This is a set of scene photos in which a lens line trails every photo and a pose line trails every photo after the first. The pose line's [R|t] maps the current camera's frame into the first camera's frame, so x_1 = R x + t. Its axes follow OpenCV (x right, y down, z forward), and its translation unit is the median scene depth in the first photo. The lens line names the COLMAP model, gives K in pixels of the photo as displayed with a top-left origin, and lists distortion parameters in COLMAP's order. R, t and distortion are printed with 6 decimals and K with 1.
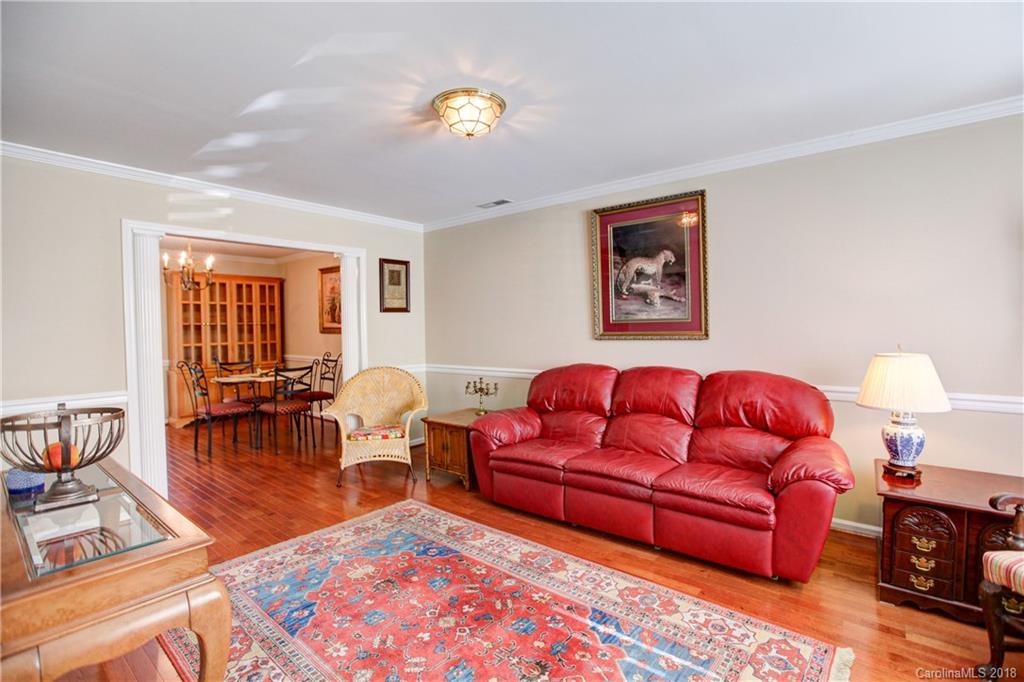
lens RADIAL K [[468.1, 0, 514.4], [0, 468.1, 338.1], [0, 0, 1]] dist [-0.047773, 0.016977]
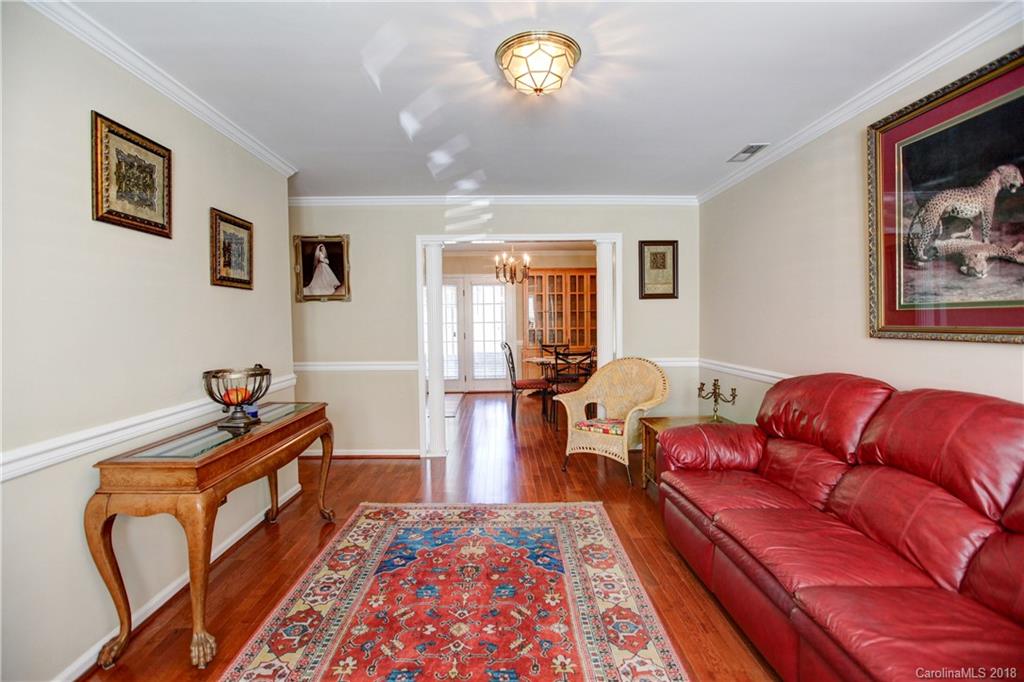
lens RADIAL K [[468.1, 0, 515.0], [0, 468.1, 337.7], [0, 0, 1]] dist [-0.047773, 0.016977]
pose [[0.651037, 0.039678, -0.758008, 0.415350], [-0.017980, 0.999159, 0.036858, -0.012676], [0.758833, -0.010367, 0.651203, 0.319634]]
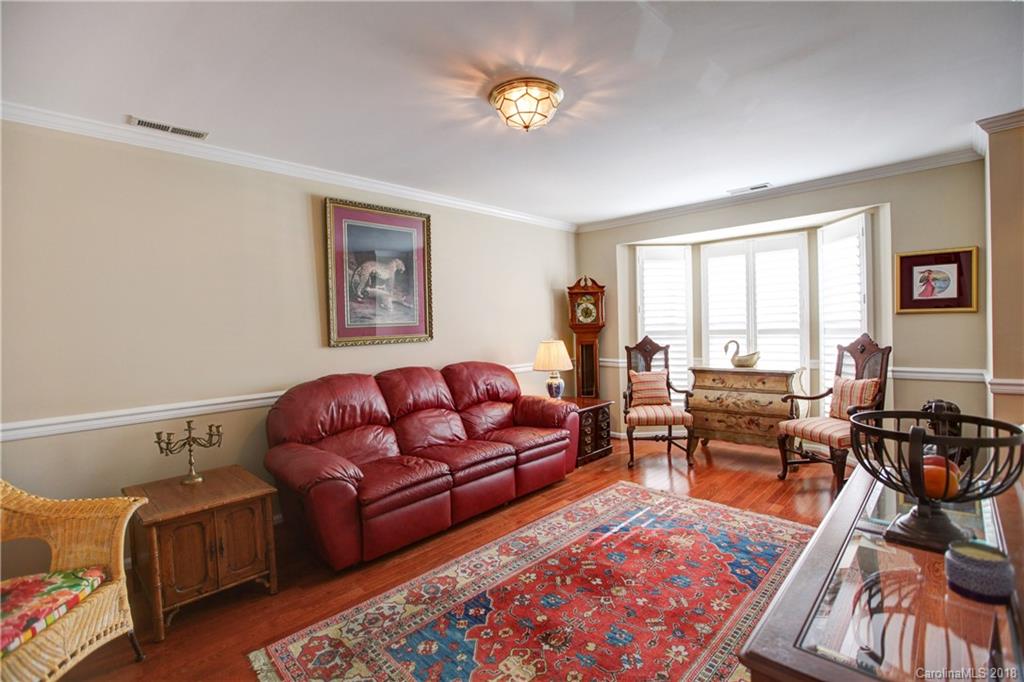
lens RADIAL K [[468.1, 0, 514.3], [0, 468.1, 337.2], [0, 0, 1]] dist [-0.047773, 0.016977]
pose [[0.086768, -0.012141, 0.996155, -0.836328], [0.053124, 0.998559, 0.007543, -0.003687], [-0.994811, 0.052265, 0.087288, 0.749094]]
